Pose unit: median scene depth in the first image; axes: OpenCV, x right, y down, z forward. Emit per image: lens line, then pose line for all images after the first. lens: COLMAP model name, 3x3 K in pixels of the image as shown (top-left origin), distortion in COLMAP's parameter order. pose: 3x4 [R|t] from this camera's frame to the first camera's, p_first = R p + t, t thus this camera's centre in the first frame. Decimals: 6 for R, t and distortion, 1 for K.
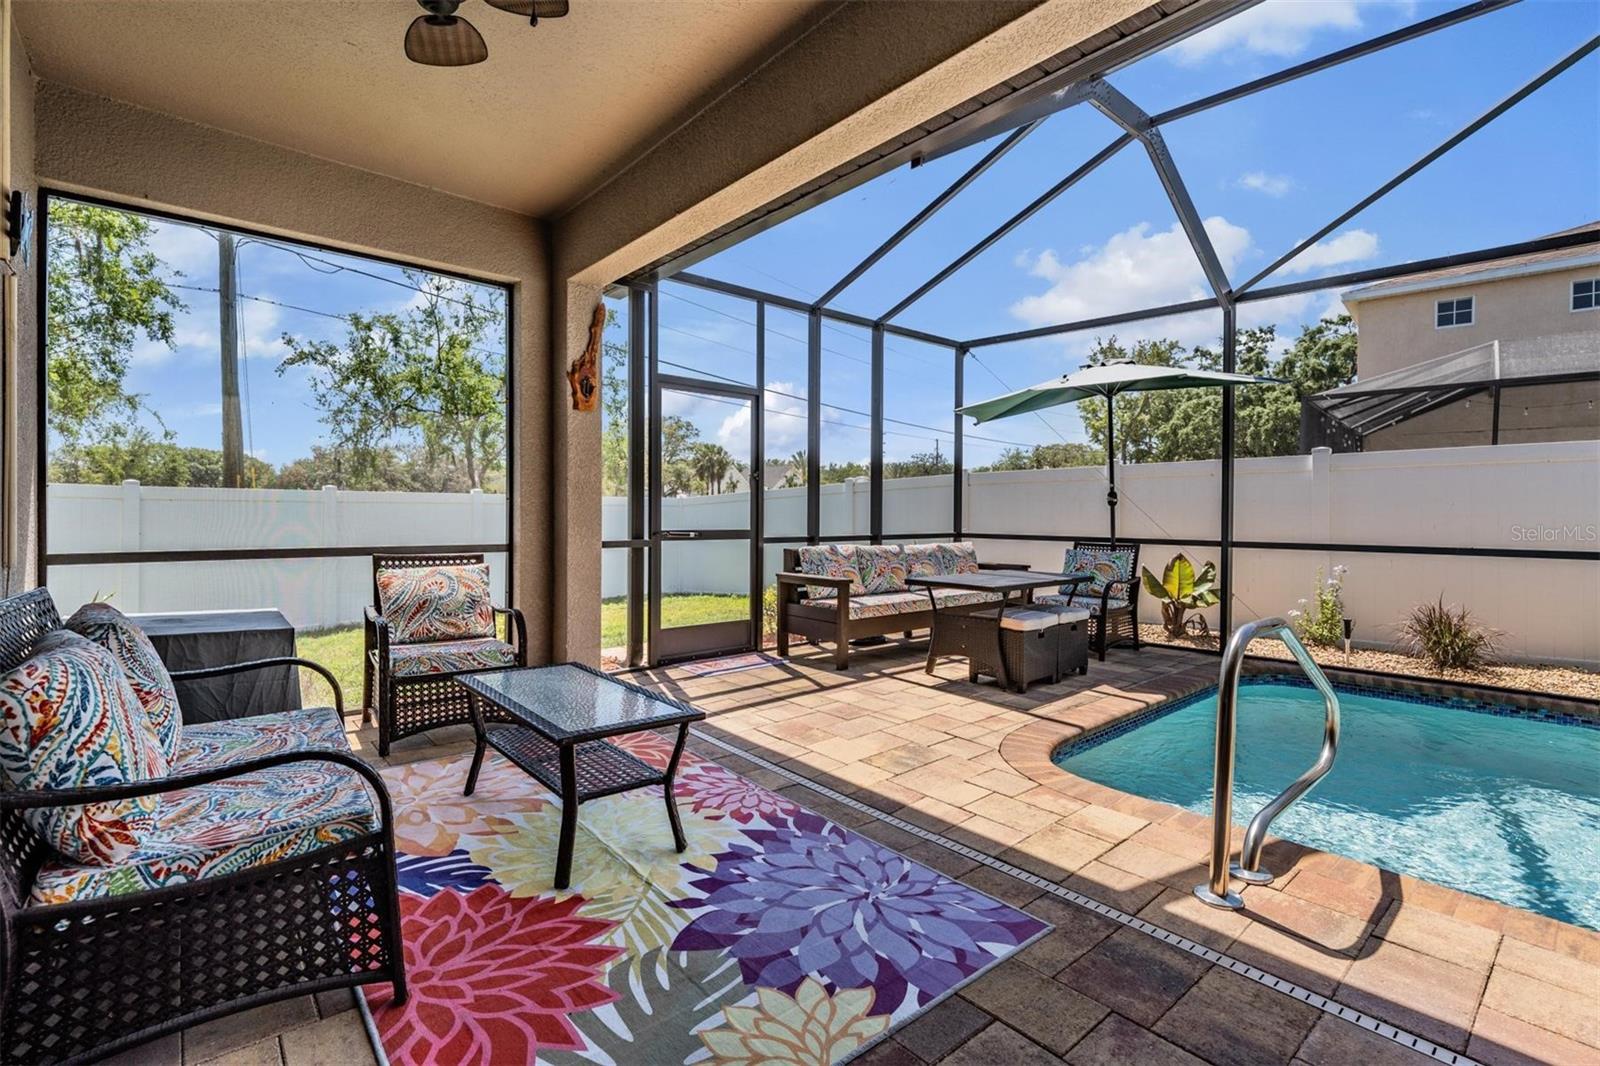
lens RADIAL K [[717.5, 0, 803.8], [0, 717.5, 516.3], [0, 0, 1]] dist [0.000061, -0.000169]
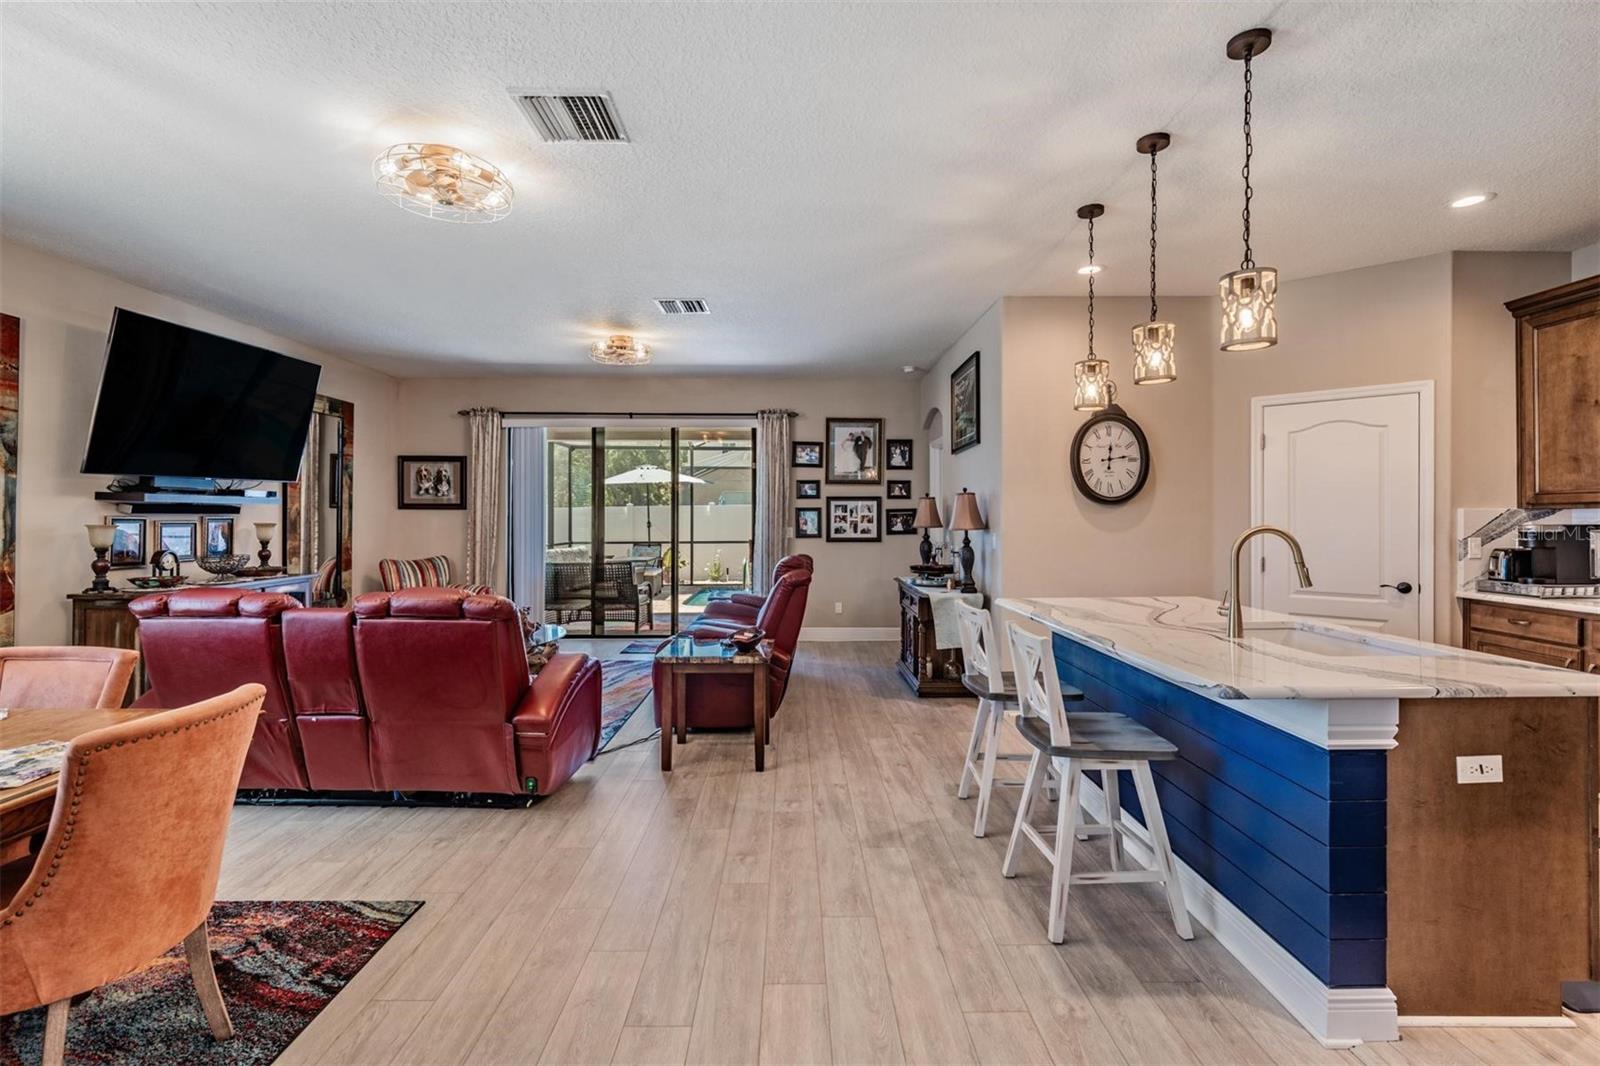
lens RADIAL K [[727.4, 0, 796.4], [0, 727.4, 513.9], [0, 0, 1]] dist [0.001333, 0.000557]
pose [[0.650958, -0.002698, 0.759109, -2.028286], [0.011386, 0.999916, -0.006210, -0.076027], [-0.759028, 0.012686, 0.650934, -1.747034]]
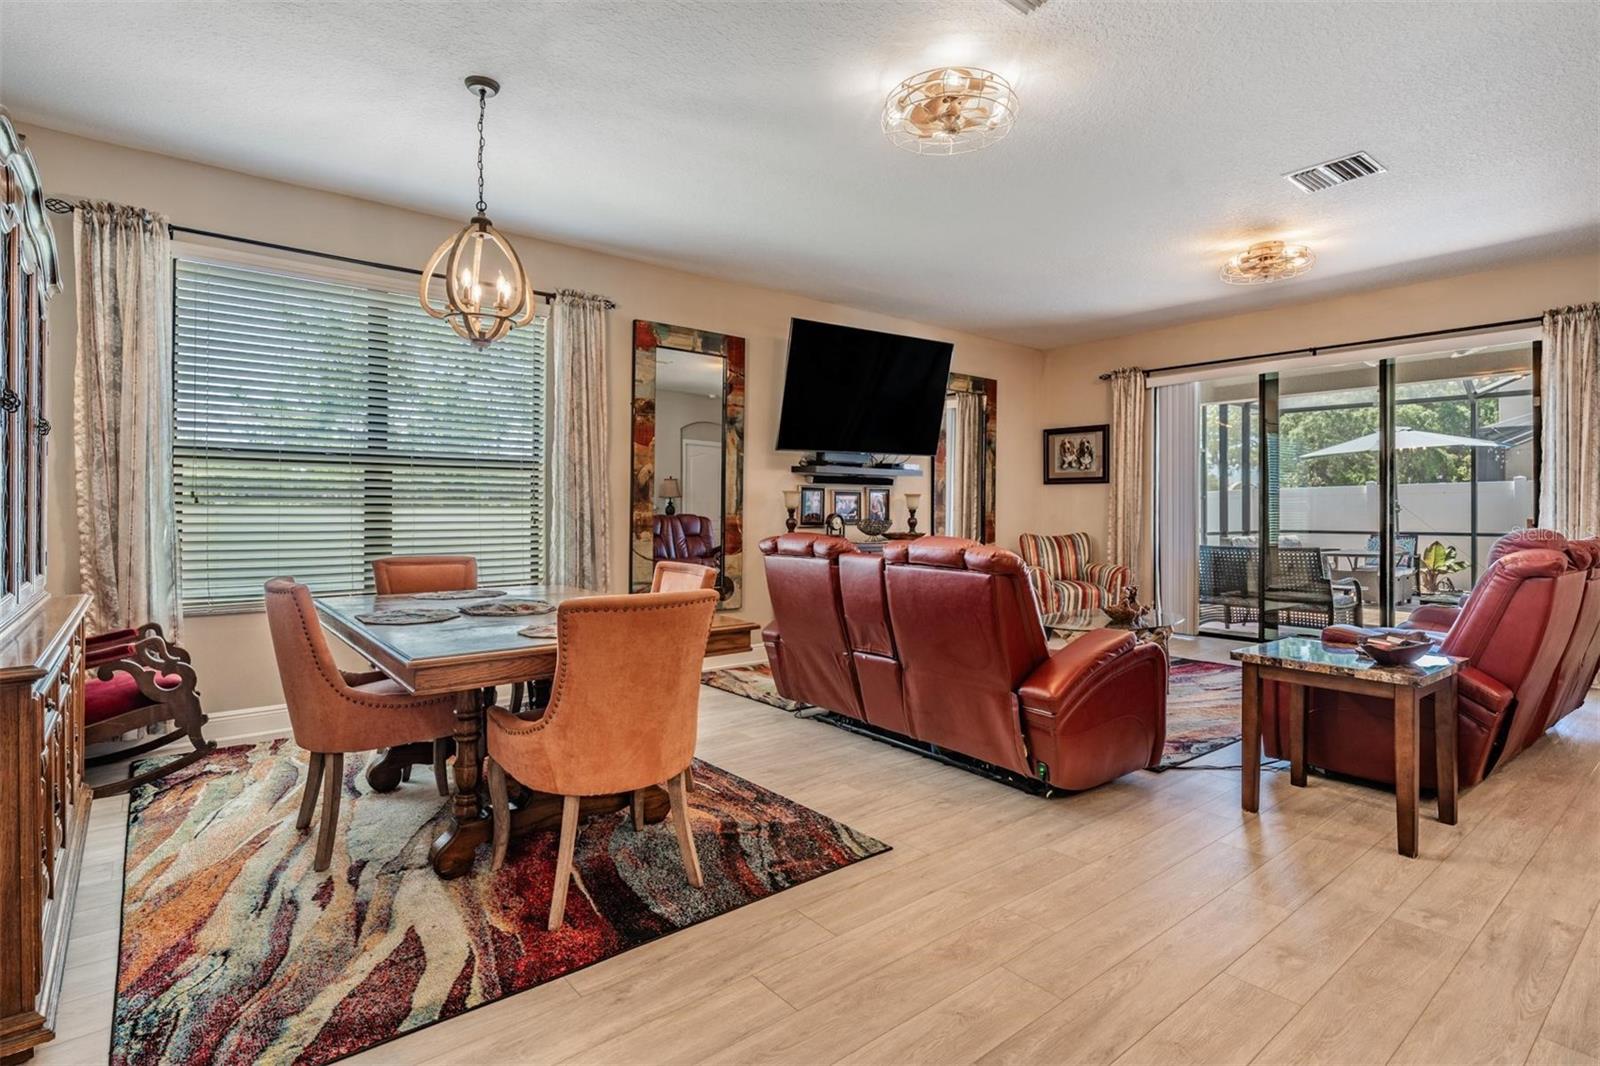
lens RADIAL K [[793.1, 0, 800.6], [0, 793.1, 506.7], [0, 0, 1]] dist [0.003270, 0.000507]
pose [[0.999529, -0.004506, -0.030372, -1.767614], [0.004069, 0.999887, -0.014437, -0.015749], [0.030433, 0.014307, 0.999434, -1.768750]]
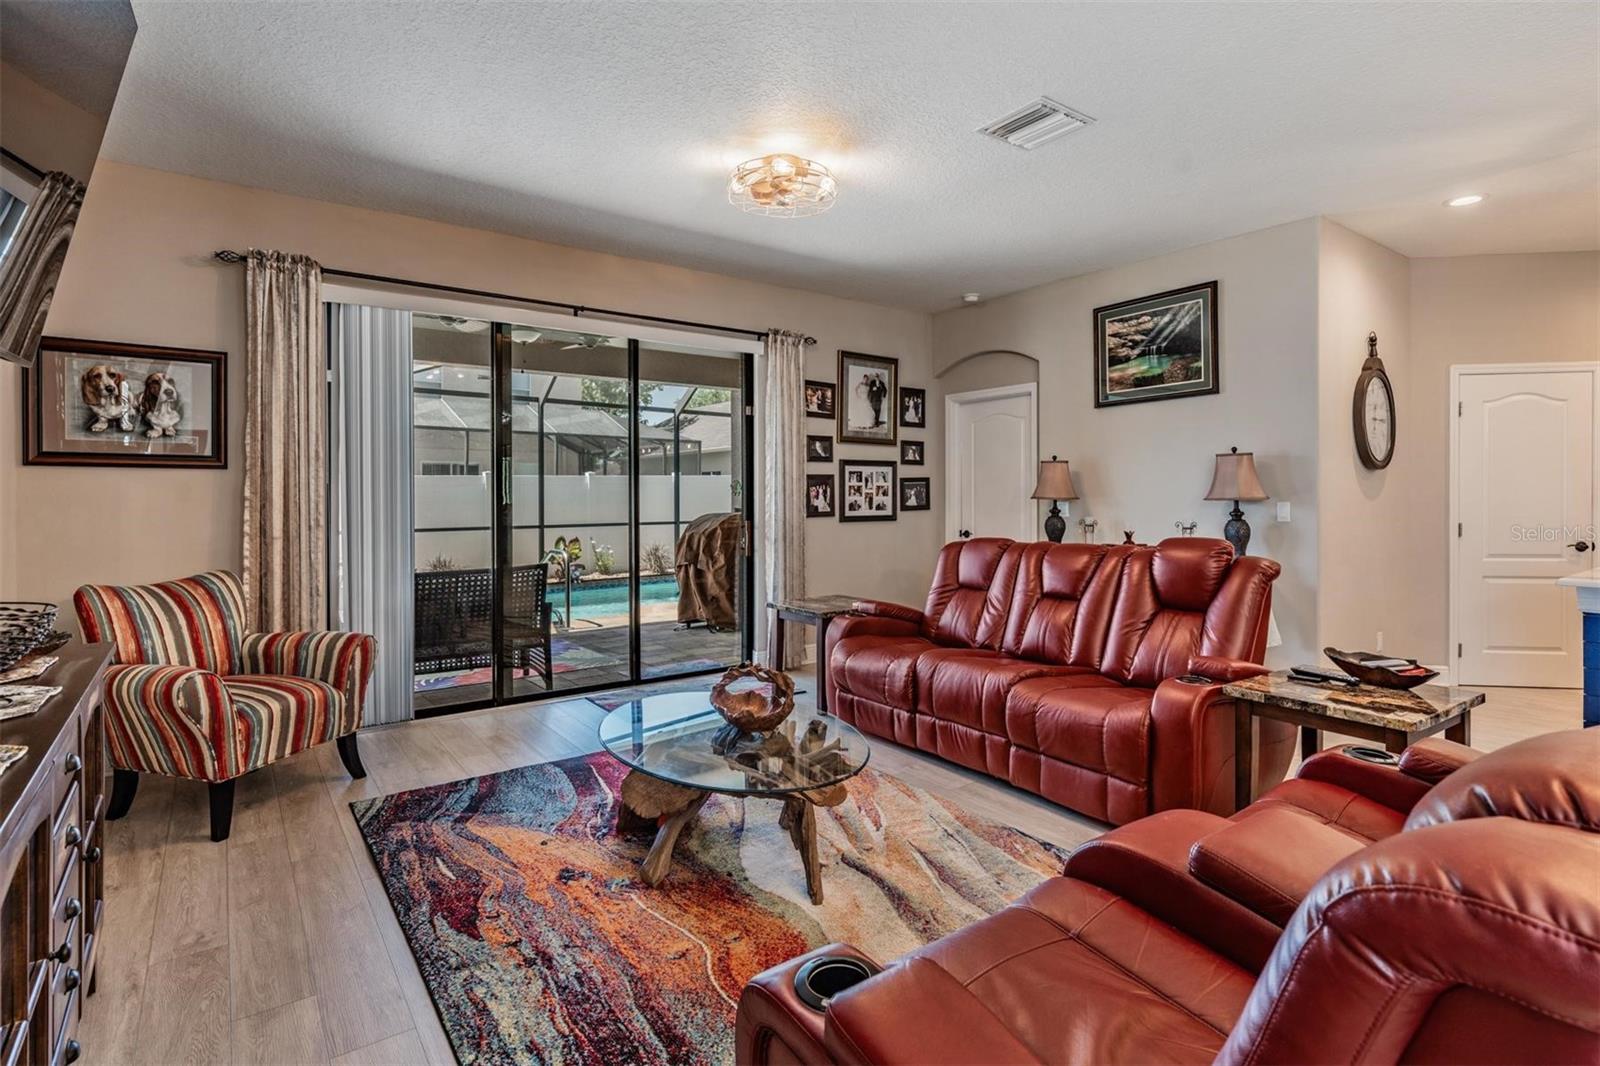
lens RADIAL K [[796.6, 0, 807.8], [0, 796.6, 499.4], [0, 0, 1]] dist [0.000785, -0.000167]
pose [[0.084410, -0.009549, 0.996385, -2.046300], [0.014454, 0.999861, 0.008357, -0.068648], [-0.996326, 0.013696, 0.084537, -0.329112]]
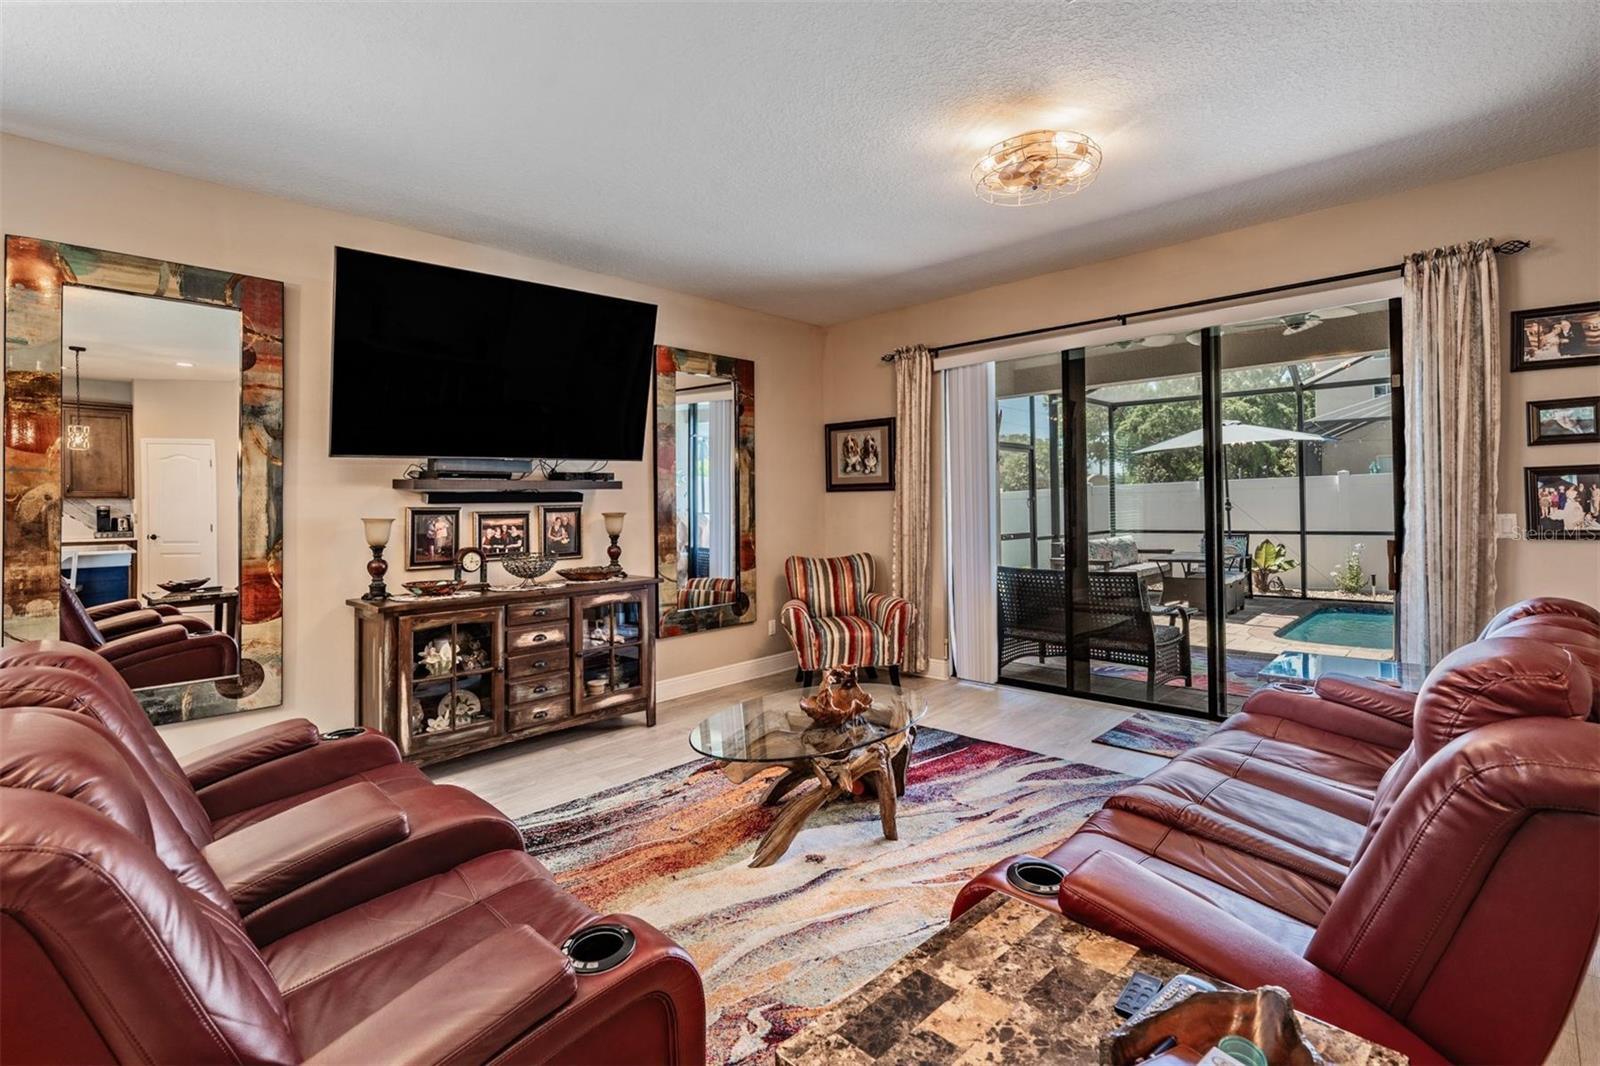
lens RADIAL K [[743.7, 0, 803.6], [0, 743.7, 498.8], [0, 0, 1]] dist [0.001117, 0.000089]
pose [[0.995470, -0.022069, 0.092484, -1.299004], [0.023507, 0.999619, -0.014481, -0.076742], [-0.092129, 0.016589, 0.995609, -1.117626]]
